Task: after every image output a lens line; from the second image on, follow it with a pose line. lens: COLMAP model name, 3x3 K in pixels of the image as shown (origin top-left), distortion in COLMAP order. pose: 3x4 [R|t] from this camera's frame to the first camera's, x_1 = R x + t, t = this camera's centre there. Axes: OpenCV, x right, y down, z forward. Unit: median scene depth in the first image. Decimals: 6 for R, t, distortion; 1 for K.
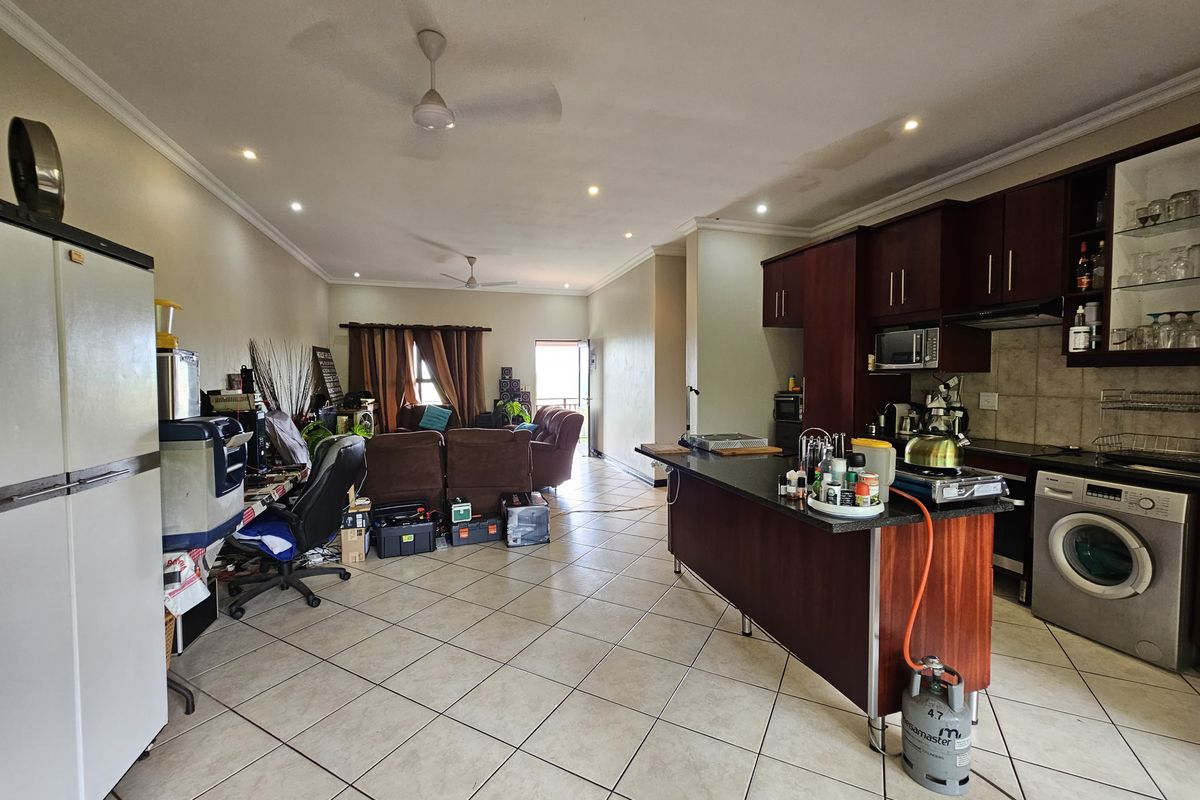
lens RADIAL K [[493.8, 0, 602.1], [0, 493.8, 396.3], [0, 0, 1]] dist [-0.000498, -0.000077]
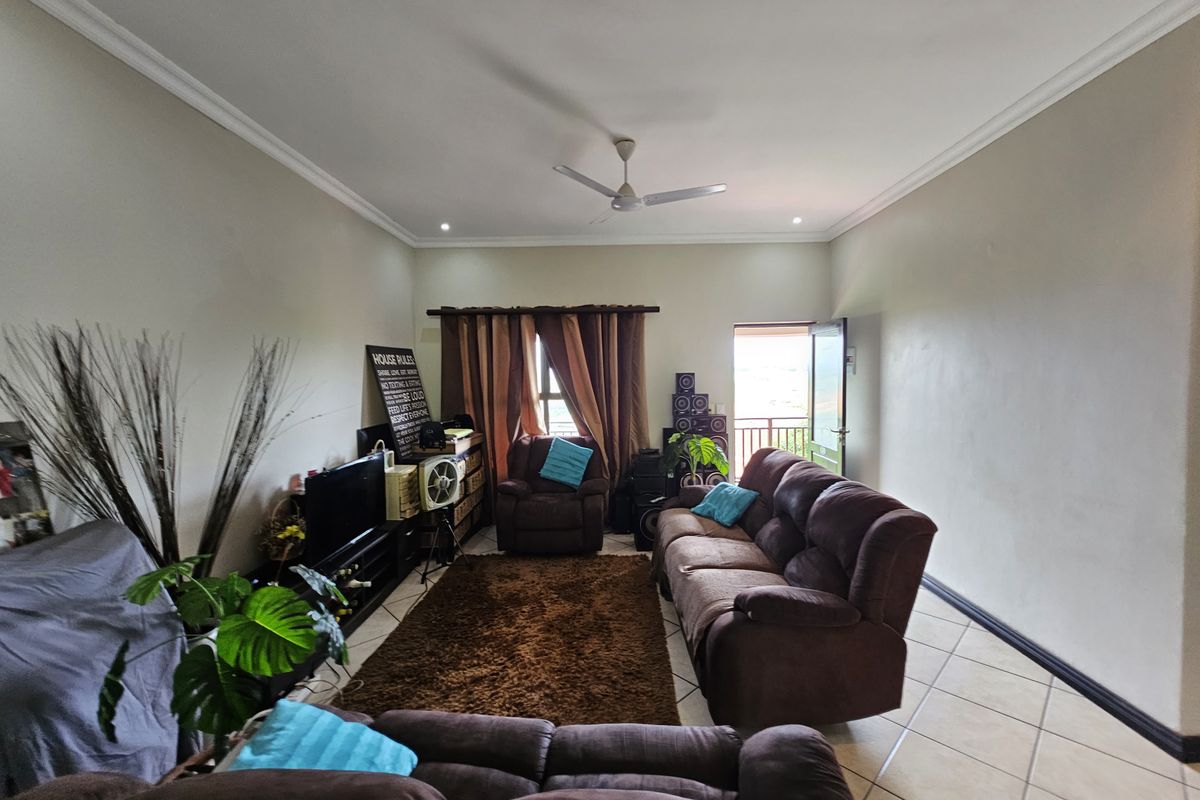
lens RADIAL K [[493.8, 0, 602.1], [0, 493.8, 396.3], [0, 0, 1]] dist [-0.000498, -0.000077]
pose [[0.951798, 0.003731, -0.306702, -0.115454], [-0.000759, 0.999952, 0.009808, -0.039567], [0.306724, -0.009102, 0.951755, 0.447620]]
